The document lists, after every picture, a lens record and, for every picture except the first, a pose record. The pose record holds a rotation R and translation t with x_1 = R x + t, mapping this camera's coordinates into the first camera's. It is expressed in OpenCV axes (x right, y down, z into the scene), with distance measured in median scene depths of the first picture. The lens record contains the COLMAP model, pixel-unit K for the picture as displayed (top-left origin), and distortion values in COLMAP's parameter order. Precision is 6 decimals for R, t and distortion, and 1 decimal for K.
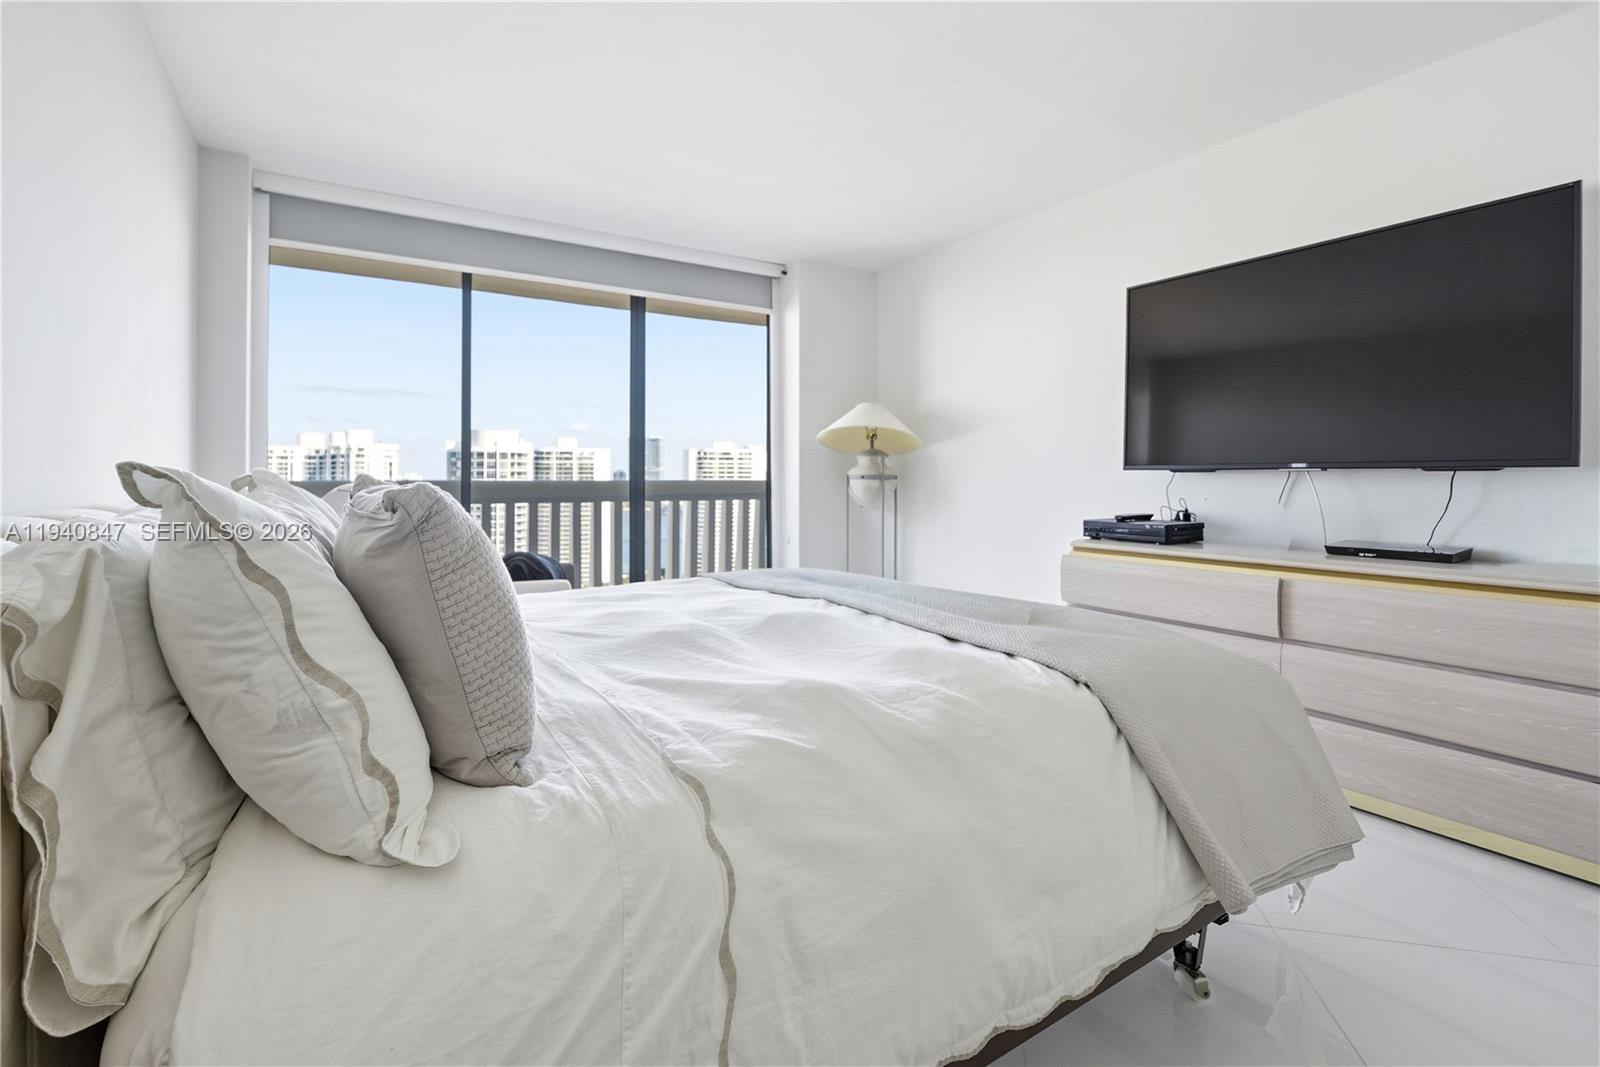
lens RADIAL K [[726.3, 0, 805.5], [0, 726.3, 491.3], [0, 0, 1]] dist [-0.011465, -0.000276]
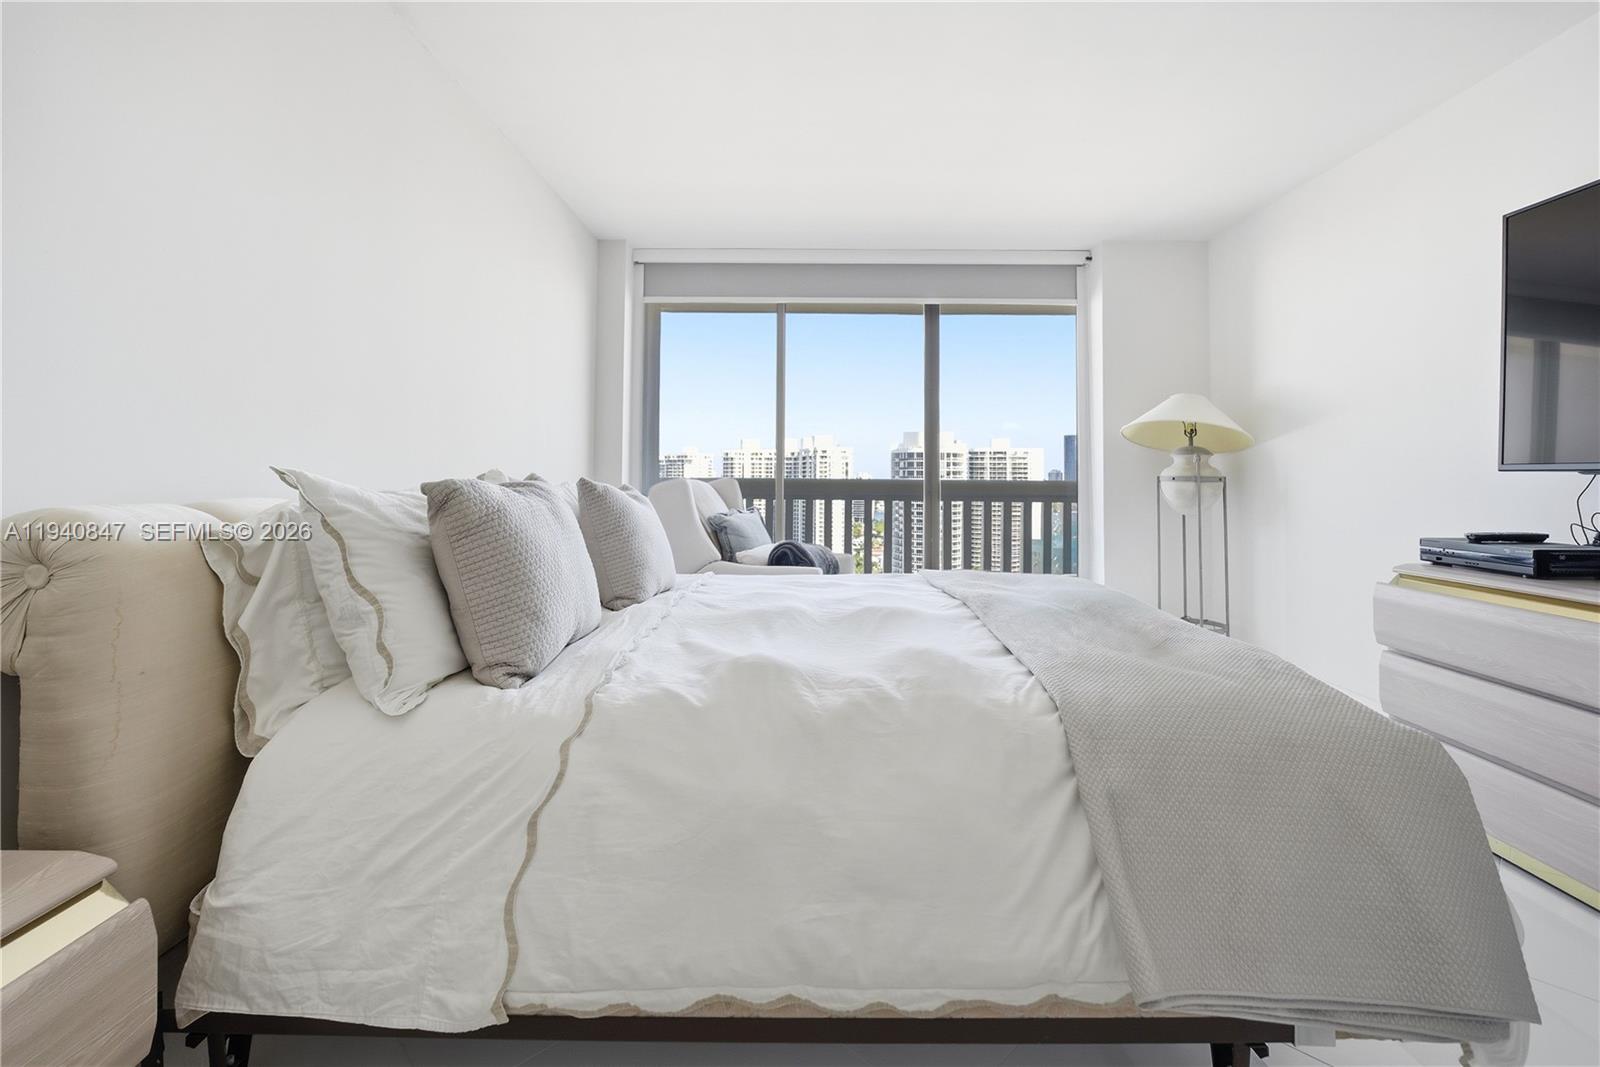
lens RADIAL K [[726.3, 0, 805.5], [0, 726.3, 491.3], [0, 0, 1]] dist [-0.011465, -0.000276]
pose [[0.835891, 0.017889, -0.548604, 0.212923], [-0.017848, 0.999826, 0.005408, -0.001231], [0.548605, 0.005271, 0.836065, 0.028920]]
